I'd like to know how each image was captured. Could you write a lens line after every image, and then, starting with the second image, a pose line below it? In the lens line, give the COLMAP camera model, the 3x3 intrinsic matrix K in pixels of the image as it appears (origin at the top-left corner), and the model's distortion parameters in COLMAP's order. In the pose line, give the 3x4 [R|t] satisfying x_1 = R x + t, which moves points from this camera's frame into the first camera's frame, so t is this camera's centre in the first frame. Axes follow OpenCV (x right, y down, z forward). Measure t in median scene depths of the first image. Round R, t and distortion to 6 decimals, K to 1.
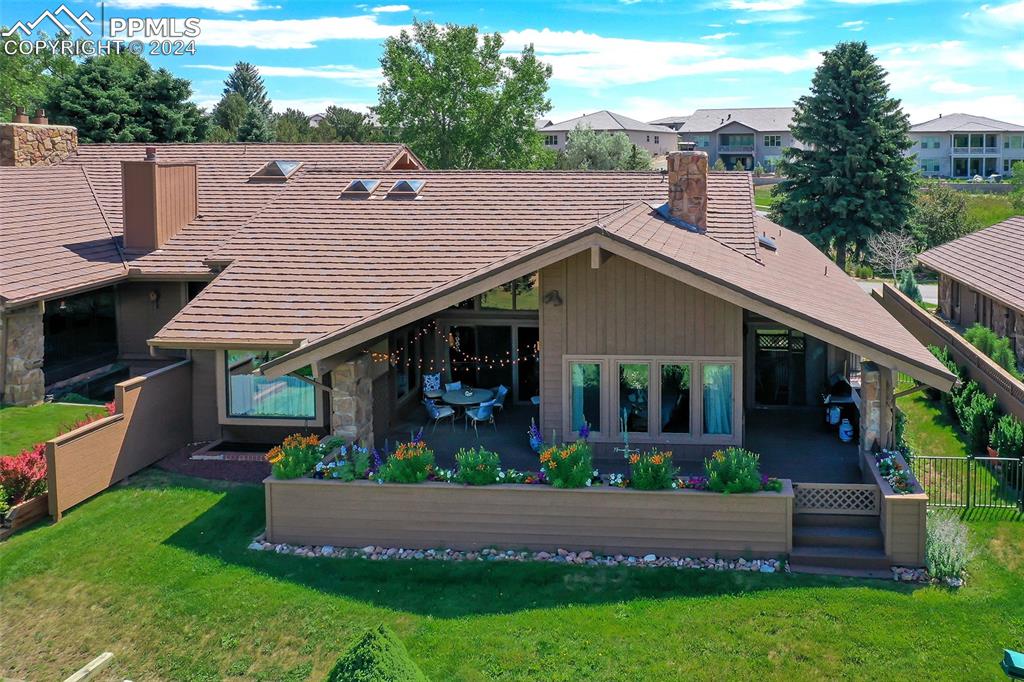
lens RADIAL K [[1556.0, 0, 512.0], [0, 1556.0, 341.0], [0, 0, 1]] dist [-0.034119, 0.029706]
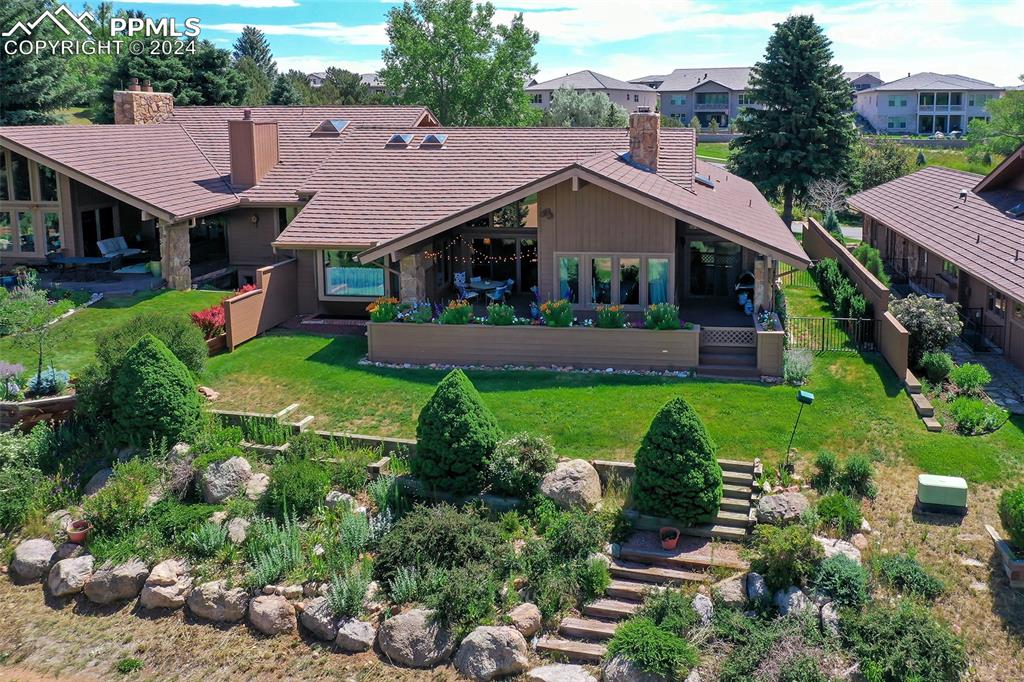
lens RADIAL K [[1556.0, 0, 512.0], [0, 1556.0, 341.0], [0, 0, 1]] dist [-0.034119, 0.029706]
pose [[0.999940, -0.002441, 0.010639, -0.017511], [0.002153, 0.999632, 0.027030, 0.041238], [-0.010702, -0.027006, 0.999578, -0.370271]]
